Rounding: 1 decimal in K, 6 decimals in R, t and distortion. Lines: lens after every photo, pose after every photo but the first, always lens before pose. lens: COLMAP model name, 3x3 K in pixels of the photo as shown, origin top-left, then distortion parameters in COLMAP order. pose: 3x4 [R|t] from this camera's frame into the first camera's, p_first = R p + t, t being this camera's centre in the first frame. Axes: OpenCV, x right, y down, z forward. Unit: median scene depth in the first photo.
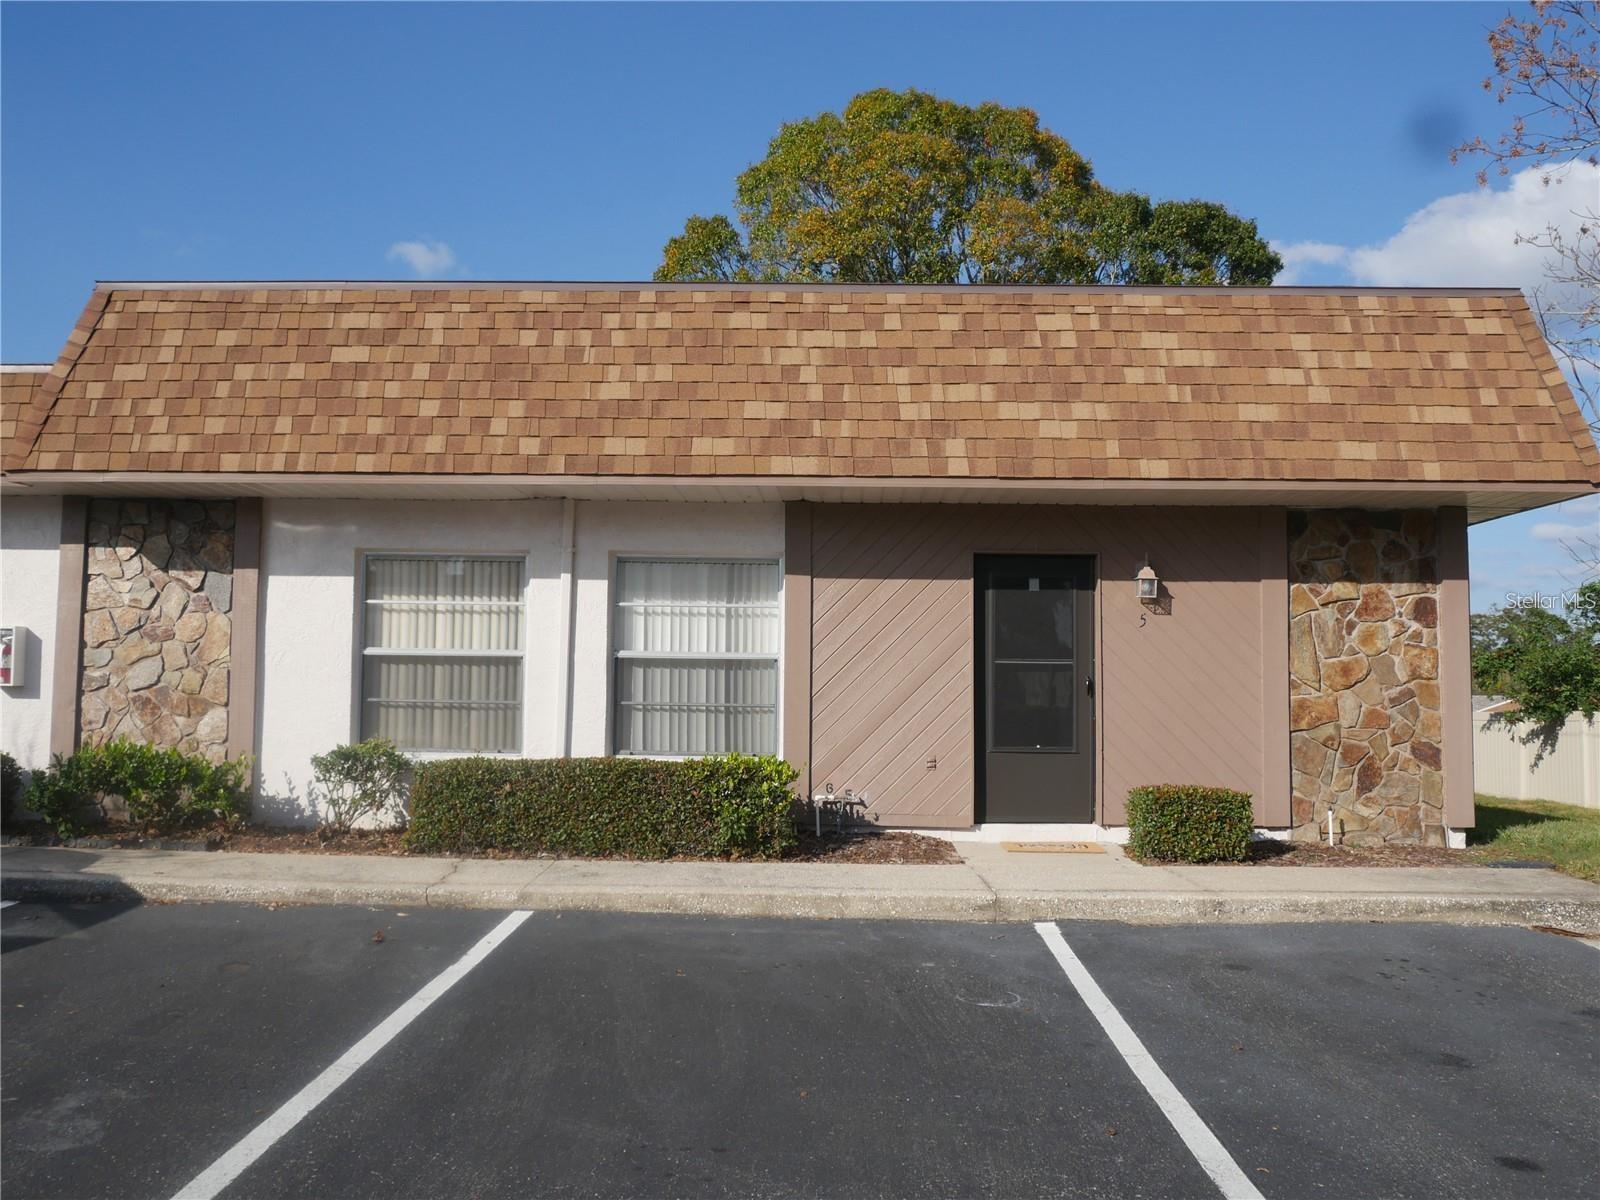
lens RADIAL K [[1375.5, 0, 795.7], [0, 1375.5, 605.4], [0, 0, 1]] dist [-0.048309, 0.029411]
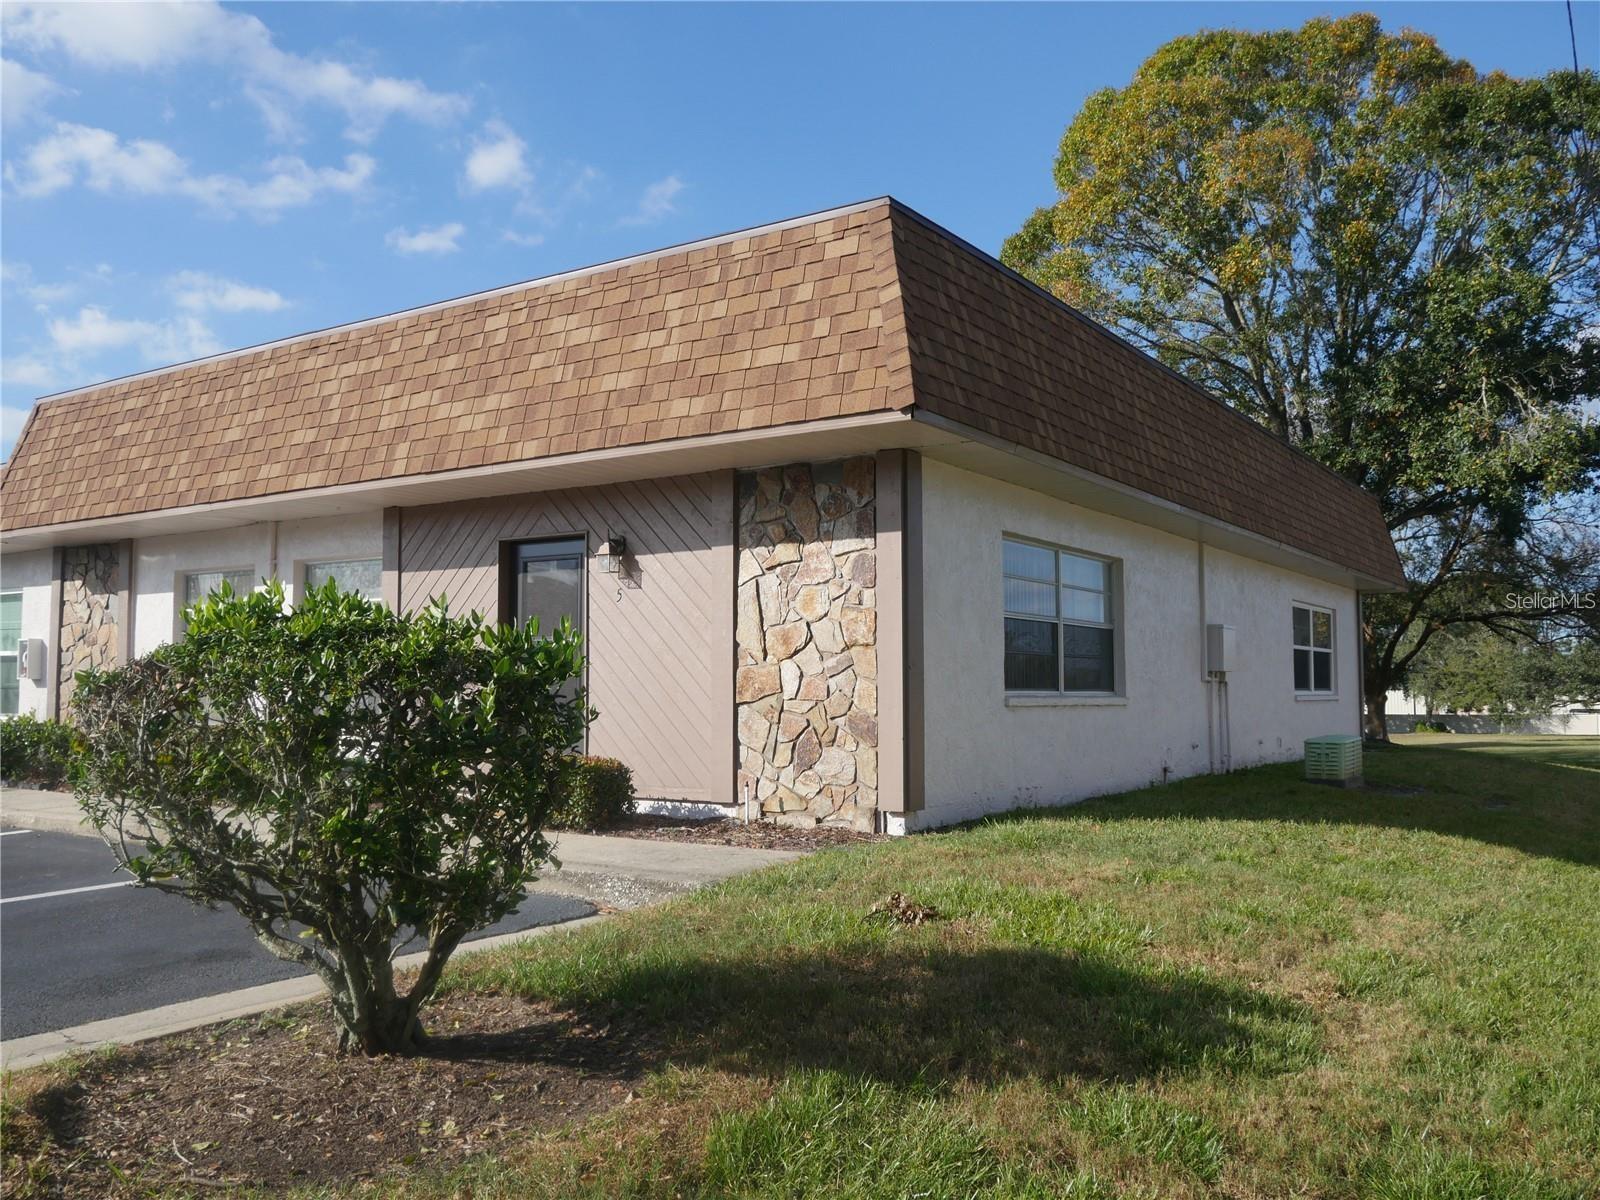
lens RADIAL K [[1375.5, 0, 795.7], [0, 1375.5, 605.4], [0, 0, 1]] dist [-0.048309, 0.029411]
pose [[0.841754, -0.046860, -0.537823, 0.952143], [0.043188, 0.998878, -0.019437, 0.045686], [0.538130, -0.006867, 0.842834, 0.221480]]
